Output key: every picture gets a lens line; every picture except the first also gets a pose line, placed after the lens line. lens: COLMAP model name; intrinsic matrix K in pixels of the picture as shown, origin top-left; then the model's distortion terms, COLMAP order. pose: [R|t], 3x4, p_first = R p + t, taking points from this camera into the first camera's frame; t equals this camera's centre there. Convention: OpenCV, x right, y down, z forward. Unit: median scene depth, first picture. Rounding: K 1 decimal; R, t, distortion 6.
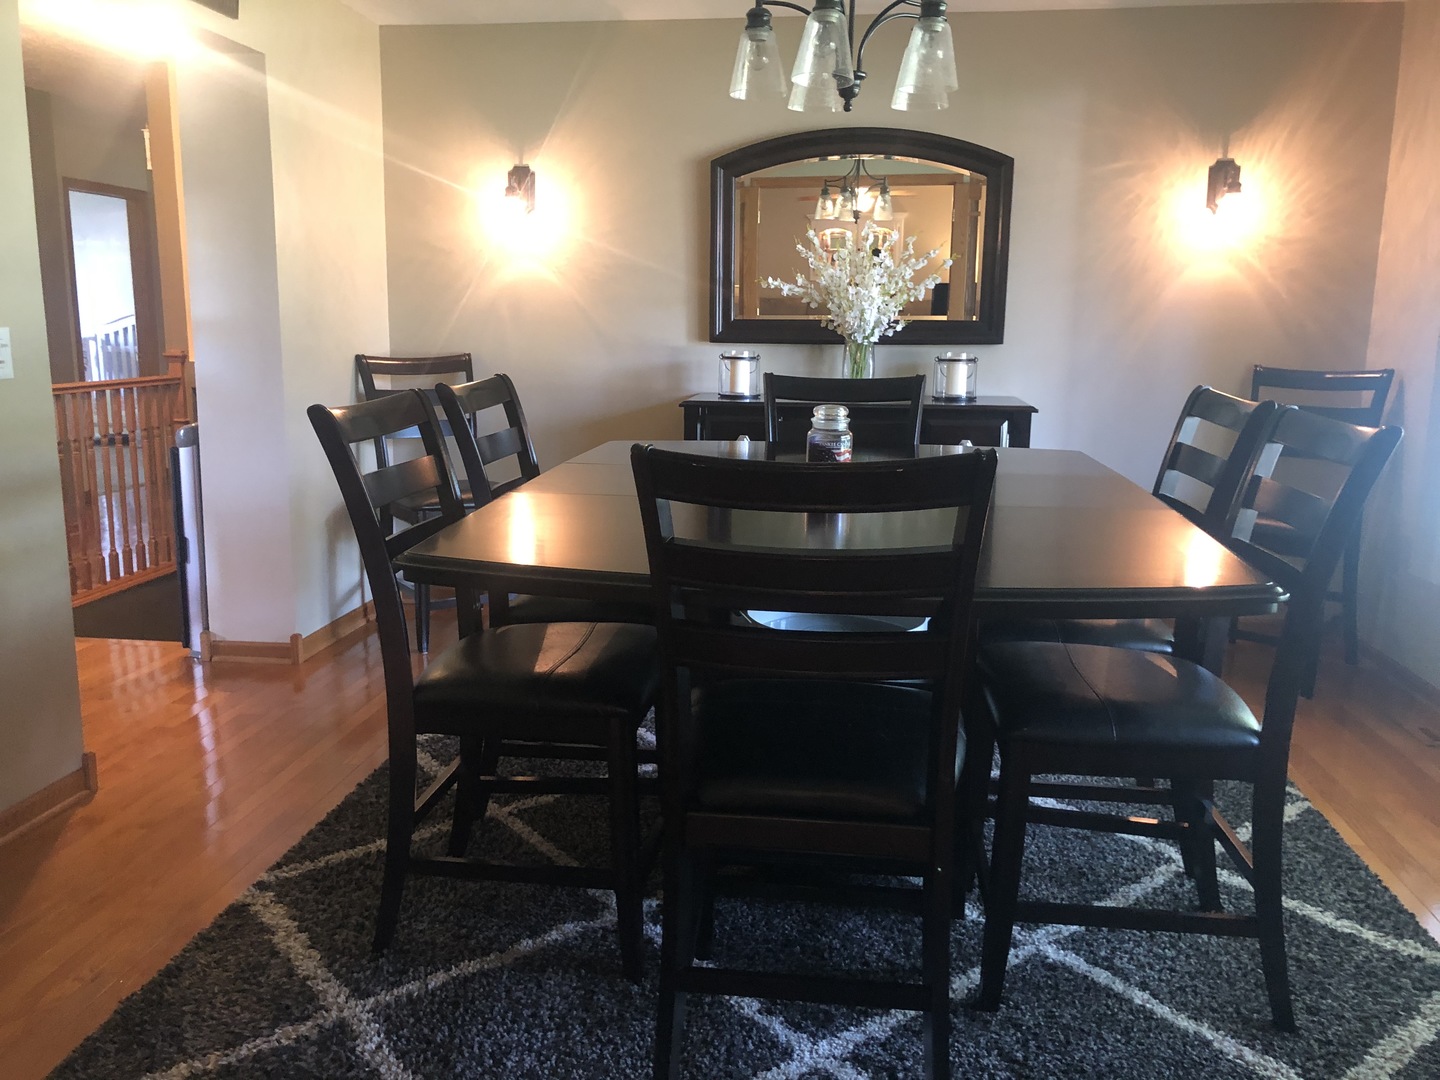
lens RADIAL K [[1185.3, 0, 718.2], [0, 1185.3, 533.6], [0, 0, 1]] dist [0.048523, -0.066942]
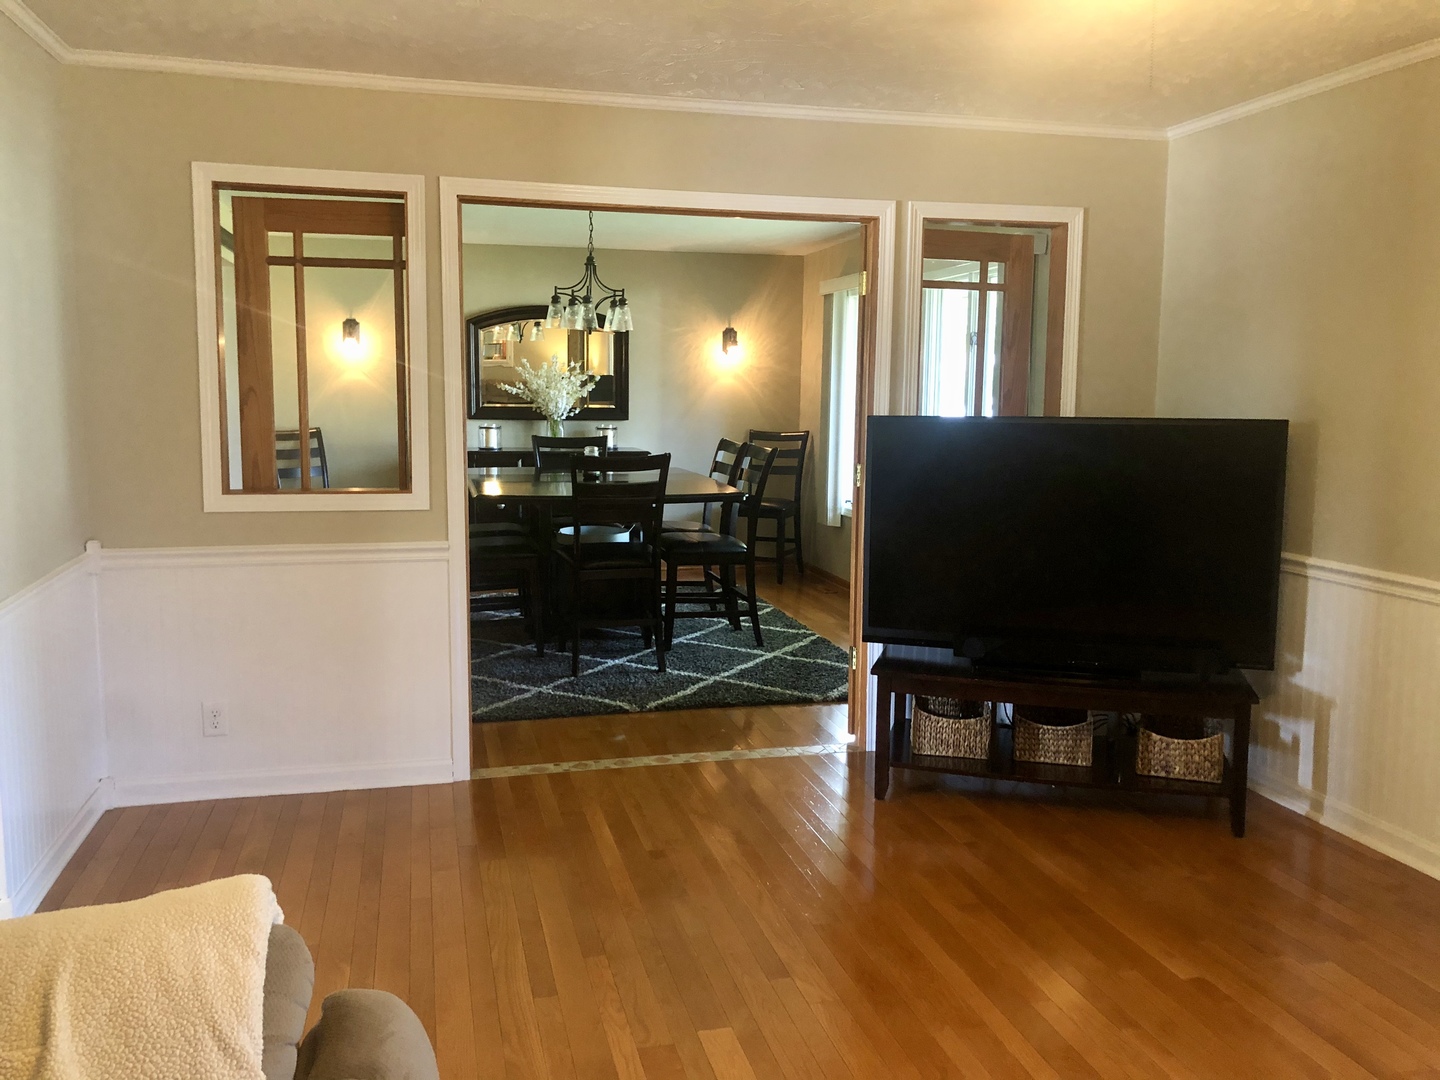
lens RADIAL K [[1185.3, 0, 718.2], [0, 1185.3, 533.6], [0, 0, 1]] dist [0.048523, -0.066942]
pose [[0.933262, -0.043536, 0.356548, -0.318579], [0.063012, 0.997078, -0.043187, 0.116527], [-0.353626, 0.062772, 0.933278, -0.830150]]
